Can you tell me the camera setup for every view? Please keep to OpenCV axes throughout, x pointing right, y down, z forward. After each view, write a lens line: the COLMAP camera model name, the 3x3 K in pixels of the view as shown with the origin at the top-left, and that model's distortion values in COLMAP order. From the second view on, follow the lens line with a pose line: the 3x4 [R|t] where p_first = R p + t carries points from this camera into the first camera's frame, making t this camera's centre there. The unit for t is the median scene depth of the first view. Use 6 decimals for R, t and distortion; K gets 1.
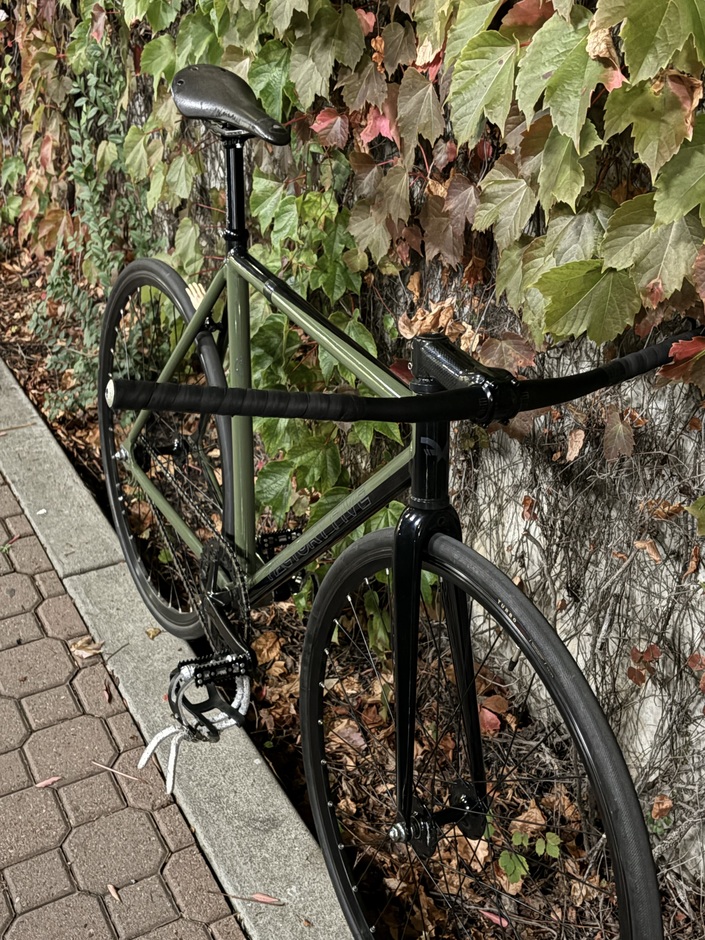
lens RADIAL K [[1092.1, 0, 355.4], [0, 1092.1, 468.3], [0, 0, 1]] dist [-0.063458, 0.000000]
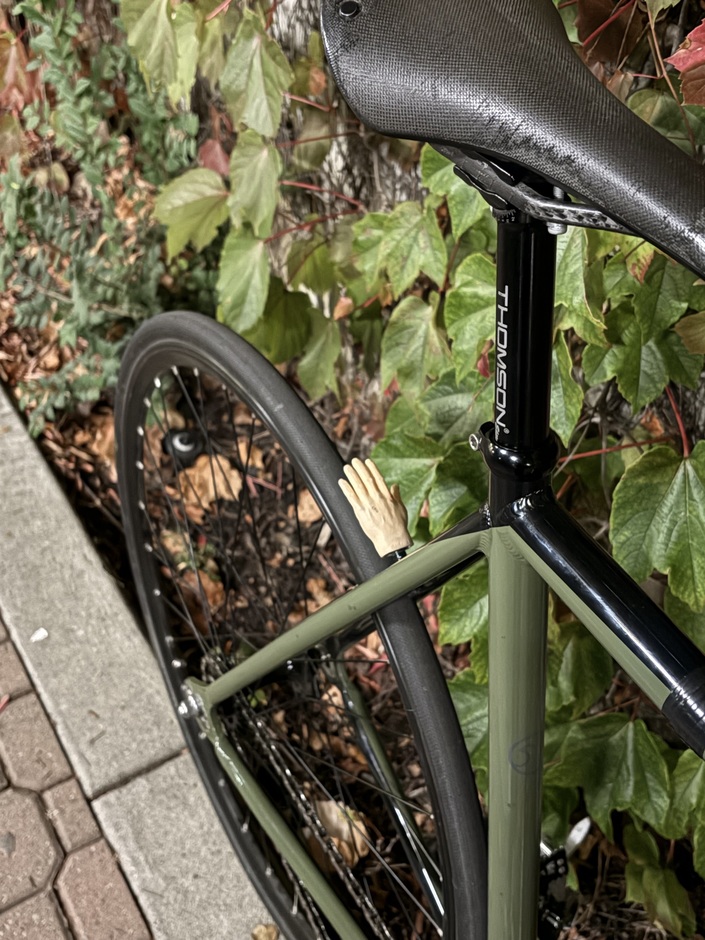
lens RADIAL K [[1092.1, 0, 348.8], [0, 1092.1, 473.1], [0, 0, 1]] dist [-0.063458, 0.000000]
pose [[0.998834, -0.047259, -0.009830, -0.113086], [0.048182, 0.963751, 0.262416, -0.208181], [-0.002928, -0.262584, 0.964905, 0.466536]]
